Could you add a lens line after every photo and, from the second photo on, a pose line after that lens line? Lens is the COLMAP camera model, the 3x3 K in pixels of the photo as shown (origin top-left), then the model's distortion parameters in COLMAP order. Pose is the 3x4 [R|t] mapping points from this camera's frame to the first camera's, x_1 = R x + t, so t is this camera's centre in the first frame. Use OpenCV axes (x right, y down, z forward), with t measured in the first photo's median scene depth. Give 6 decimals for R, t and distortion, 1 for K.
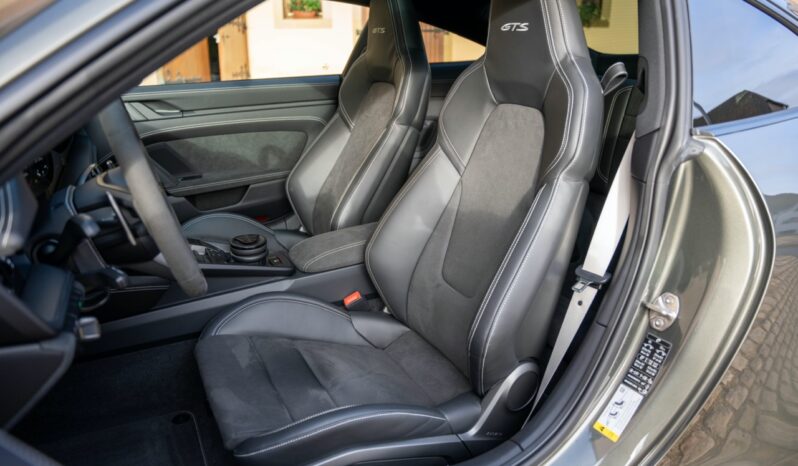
lens RADIAL K [[552.6, 0, 399.0], [0, 552.6, 233.0], [0, 0, 1]] dist [-0.171148, 0.113185]
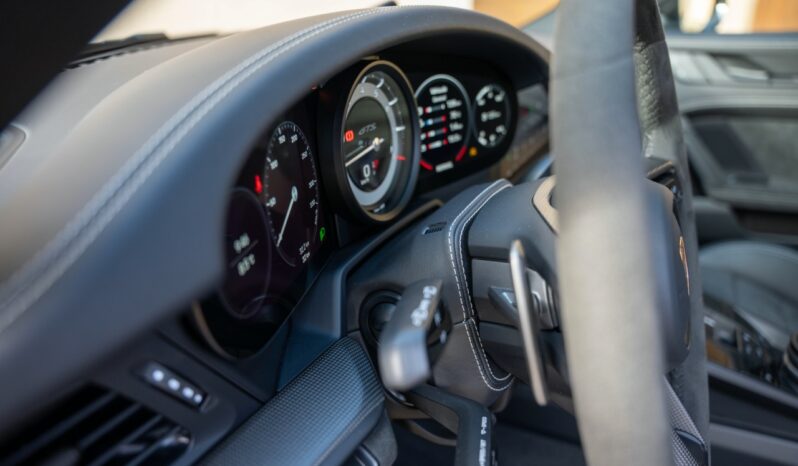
lens RADIAL K [[561.9, 0, 399.0], [0, 561.9, 233.0], [0, 0, 1]] dist [-0.003881, -0.001481]
pose [[0.590307, 0.315504, -0.742964, -0.139690], [-0.274075, 0.944106, 0.183159, -0.061182], [0.759224, 0.095507, 0.643783, 0.307433]]
